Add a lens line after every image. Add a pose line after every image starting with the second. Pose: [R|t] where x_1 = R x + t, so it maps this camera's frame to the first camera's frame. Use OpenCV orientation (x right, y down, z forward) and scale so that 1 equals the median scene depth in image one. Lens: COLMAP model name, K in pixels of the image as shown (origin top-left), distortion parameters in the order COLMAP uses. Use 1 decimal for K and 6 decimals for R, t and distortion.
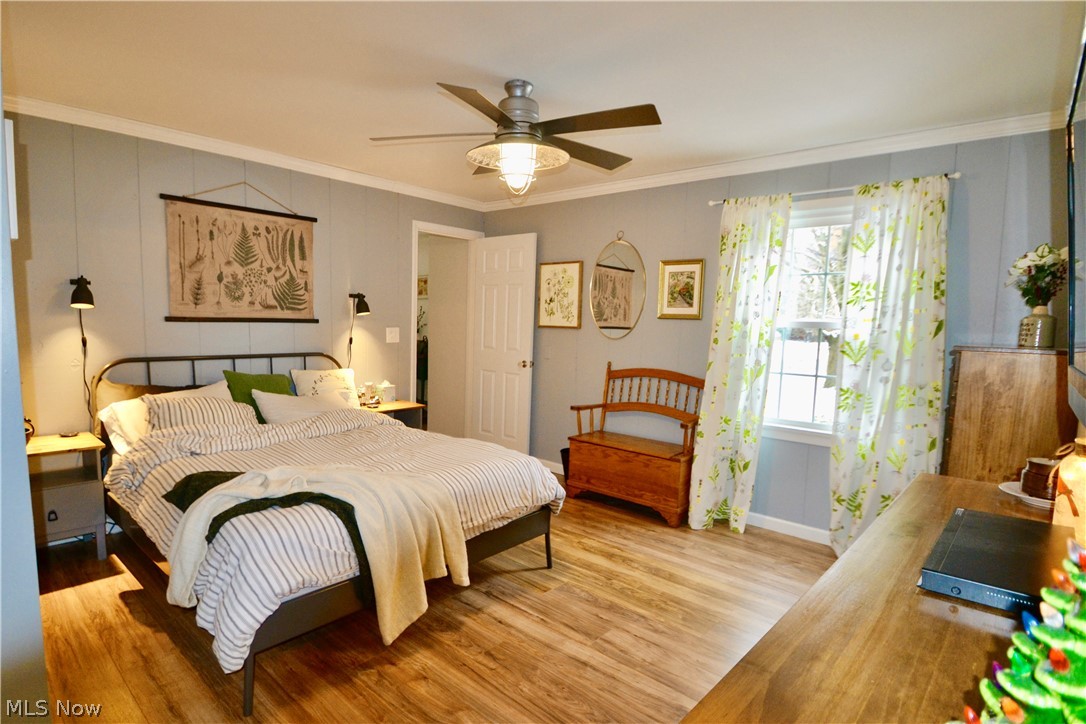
lens RADIAL K [[555.5, 0, 524.5], [0, 555.5, 379.9], [0, 0, 1]] dist [-0.002619, -0.015425]
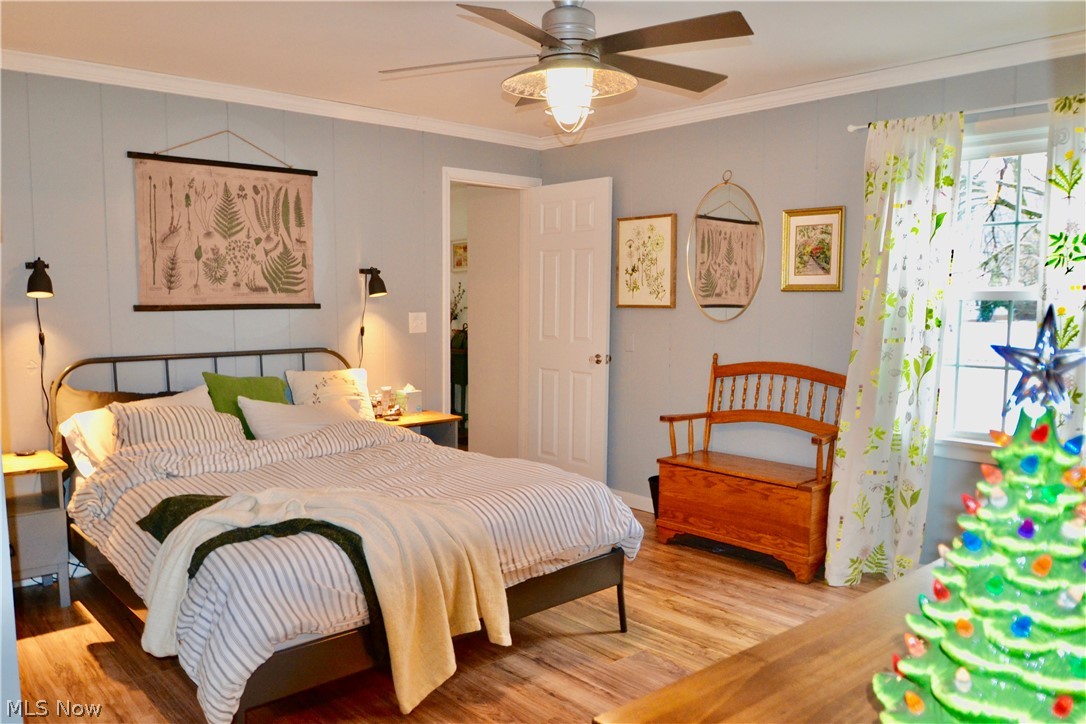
lens RADIAL K [[851.0, 0, 539.8], [0, 851.0, 384.5], [0, 0, 1]] dist [-0.053042, 0.004070]
pose [[0.993615, -0.013476, -0.112012, 0.060367], [0.012599, 0.999884, -0.008537, 0.016123], [0.112114, 0.007071, 0.993670, -0.126696]]
